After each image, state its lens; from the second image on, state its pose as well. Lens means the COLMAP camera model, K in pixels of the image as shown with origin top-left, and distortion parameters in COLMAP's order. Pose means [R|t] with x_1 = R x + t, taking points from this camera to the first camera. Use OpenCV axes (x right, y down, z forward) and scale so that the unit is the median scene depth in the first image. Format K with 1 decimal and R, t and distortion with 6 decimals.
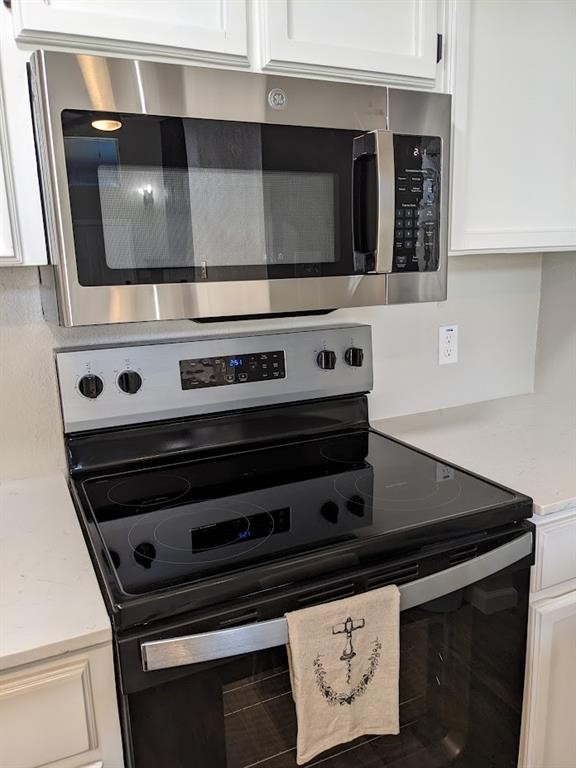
lens RADIAL K [[605.4, 0, 287.3], [0, 605.4, 403.0], [0, 0, 1]] dist [0.002124, -0.001141]
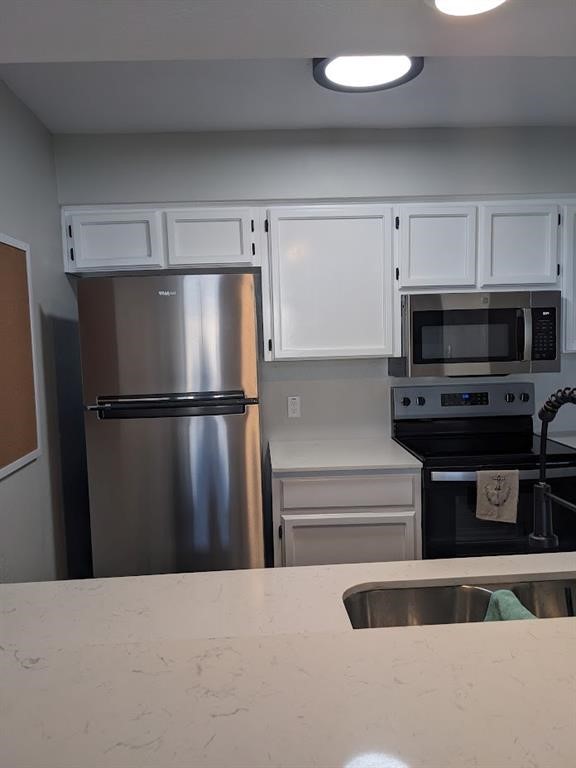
lens RADIAL K [[605.4, 0, 287.3], [0, 605.4, 403.0], [0, 0, 1]] dist [0.002124, -0.001141]
pose [[0.925962, 0.043126, -0.375146, 0.176963], [-0.081663, 0.992817, -0.087435, 0.251097], [0.368681, 0.111597, 0.922833, -1.599136]]
